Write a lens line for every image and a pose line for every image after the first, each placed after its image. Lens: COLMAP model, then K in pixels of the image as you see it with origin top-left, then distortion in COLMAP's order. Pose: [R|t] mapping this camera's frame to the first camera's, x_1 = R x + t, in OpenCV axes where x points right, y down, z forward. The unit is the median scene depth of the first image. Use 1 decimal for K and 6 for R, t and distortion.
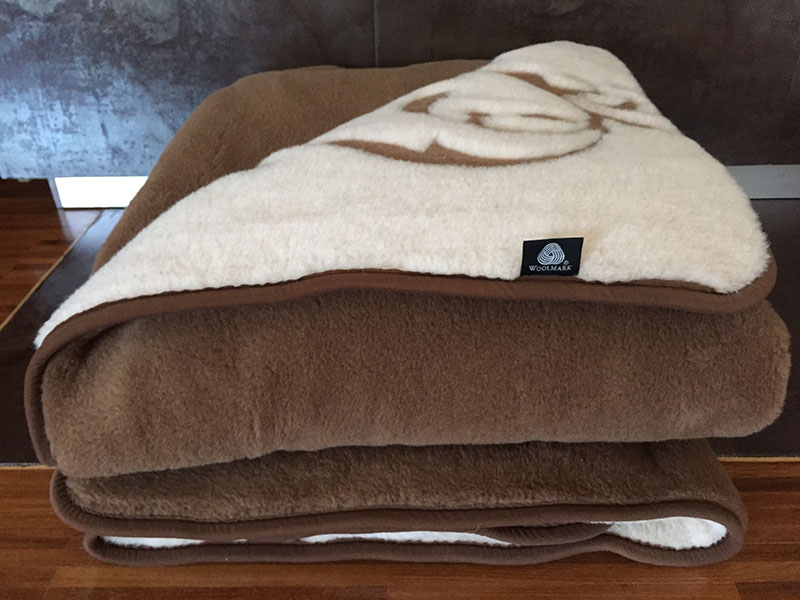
lens RADIAL K [[690.9, 0, 394.9], [0, 690.9, 297.7], [0, 0, 1]] dist [0.097087, -0.146182]
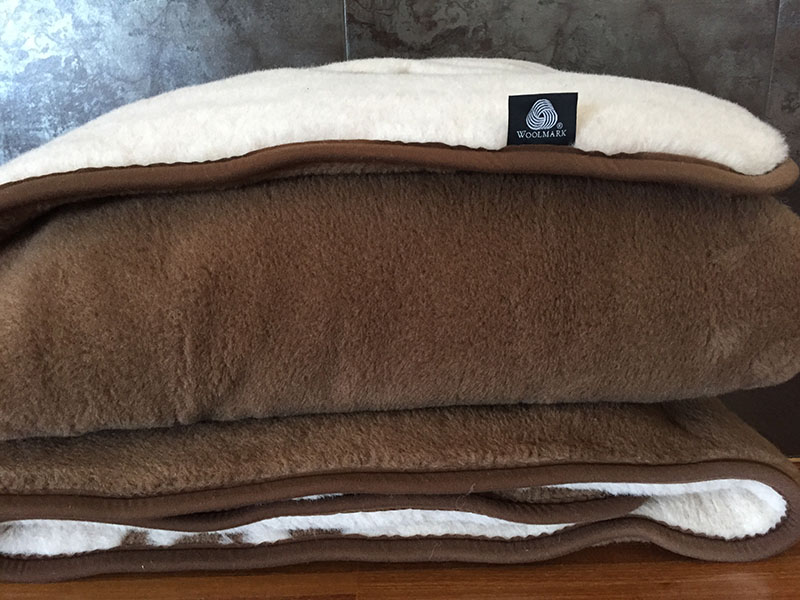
lens RADIAL K [[690.9, 0, 394.9], [0, 690.9, 297.7], [0, 0, 1]] dist [0.097087, -0.146182]
pose [[0.999513, -0.010985, 0.029197, 0.013964], [0.018266, 0.964803, -0.262338, 0.318427], [-0.025288, 0.262744, 0.964534, 0.198745]]
